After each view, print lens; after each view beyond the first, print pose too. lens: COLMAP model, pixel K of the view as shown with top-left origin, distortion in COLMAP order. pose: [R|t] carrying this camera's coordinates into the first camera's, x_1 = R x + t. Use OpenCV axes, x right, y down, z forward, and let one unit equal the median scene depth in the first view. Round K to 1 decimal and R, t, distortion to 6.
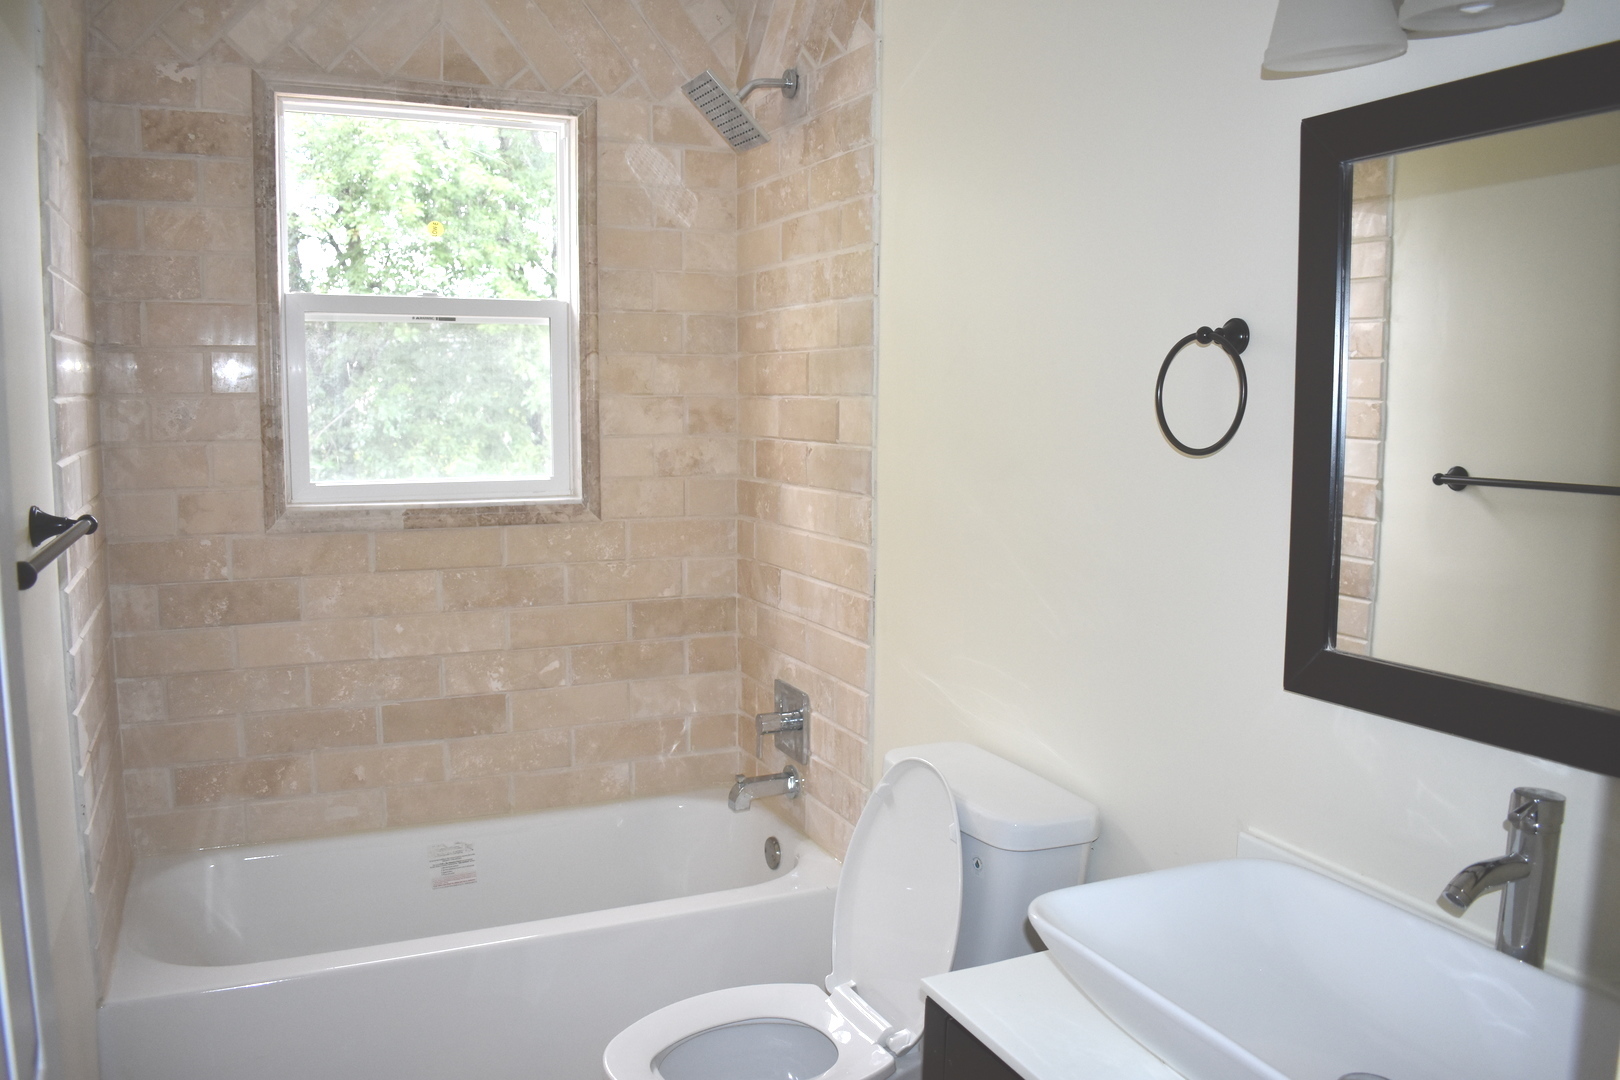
lens RADIAL K [[1257.1, 0, 815.6], [0, 1257.1, 537.3], [0, 0, 1]] dist [-0.092058, 0.010416]
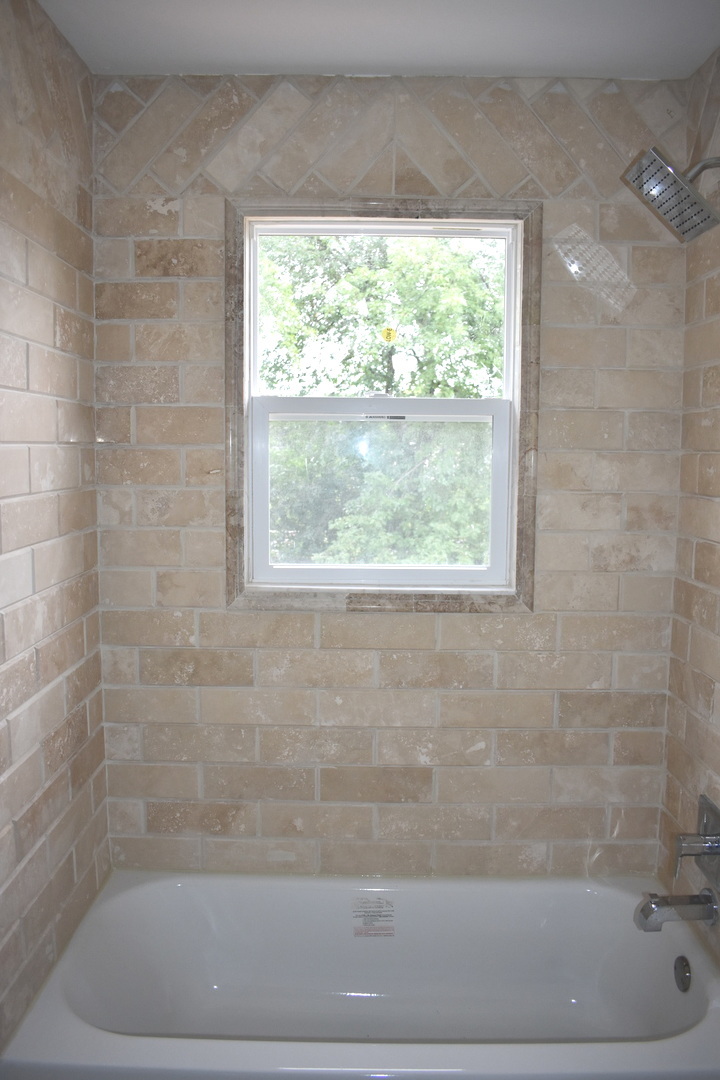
lens RADIAL K [[838.1, 0, 359.0], [0, 838.1, 537.2], [0, 0, 1]] dist [-0.092058, 0.010416]
pose [[0.902081, 0.047973, -0.428893, -0.009728], [-0.053745, 0.998554, -0.001351, -0.068898], [0.428208, 0.024270, 0.903354, 0.331749]]
